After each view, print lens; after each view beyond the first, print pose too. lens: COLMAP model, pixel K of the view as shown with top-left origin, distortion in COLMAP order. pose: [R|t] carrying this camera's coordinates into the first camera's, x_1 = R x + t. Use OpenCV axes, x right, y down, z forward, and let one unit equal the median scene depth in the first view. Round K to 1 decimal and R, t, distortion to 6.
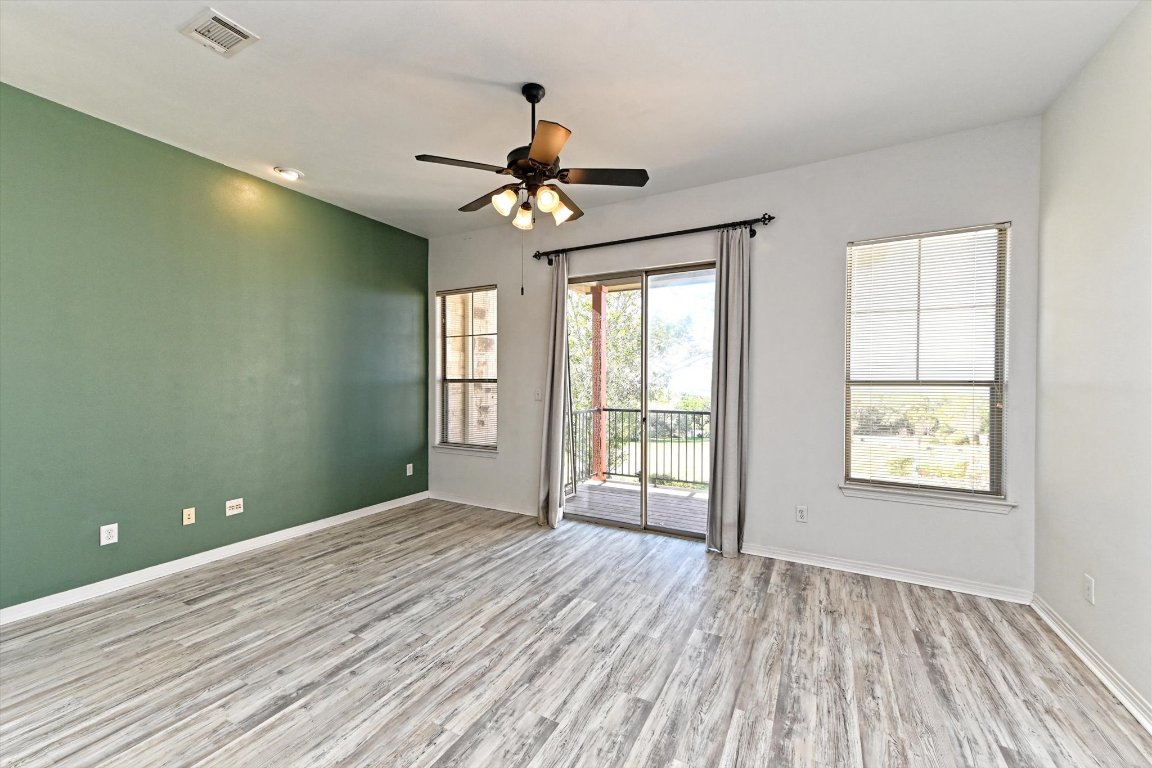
lens RADIAL K [[456.4, 0, 576.0], [0, 456.4, 384.0], [0, 0, 1]] dist [0.020986, 0.000071]
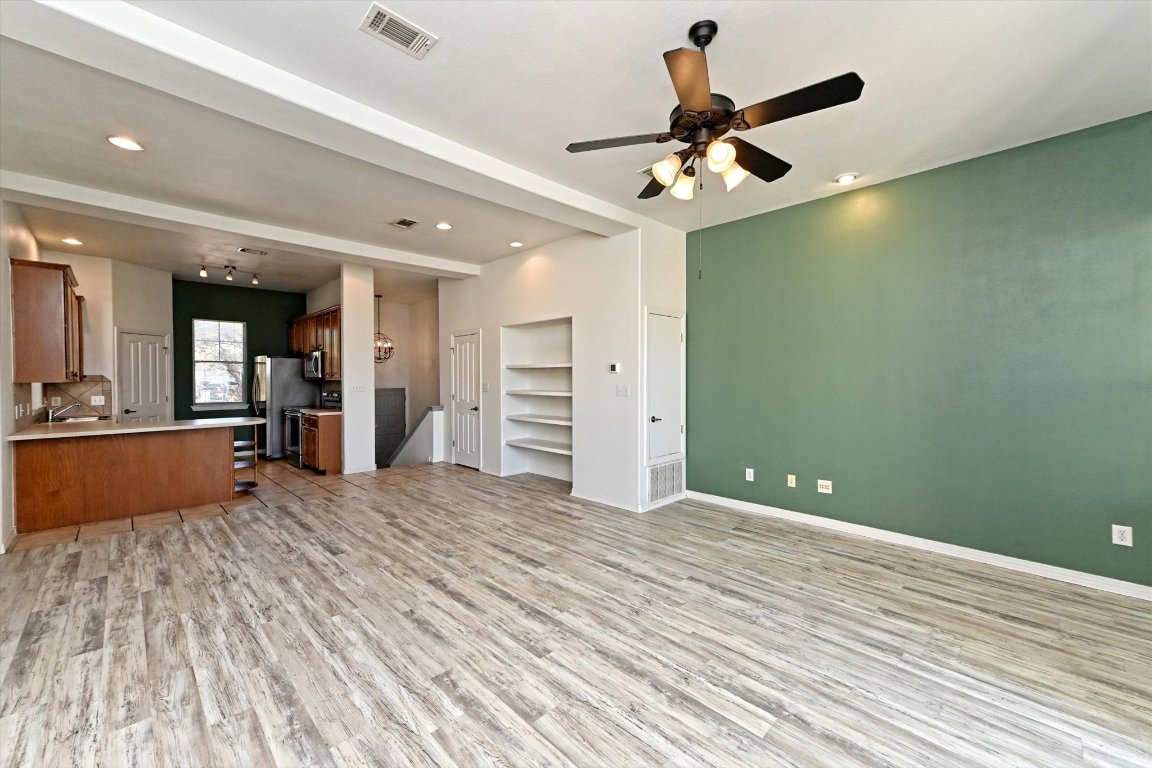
lens RADIAL K [[456.4, 0, 576.0], [0, 456.4, 384.0], [0, 0, 1]] dist [0.020986, 0.000071]
pose [[-0.289751, 0.010372, -0.957046, 0.702253], [-0.010088, 0.999853, 0.013890, -0.005321], [0.957049, 0.013679, -0.289604, 0.922279]]
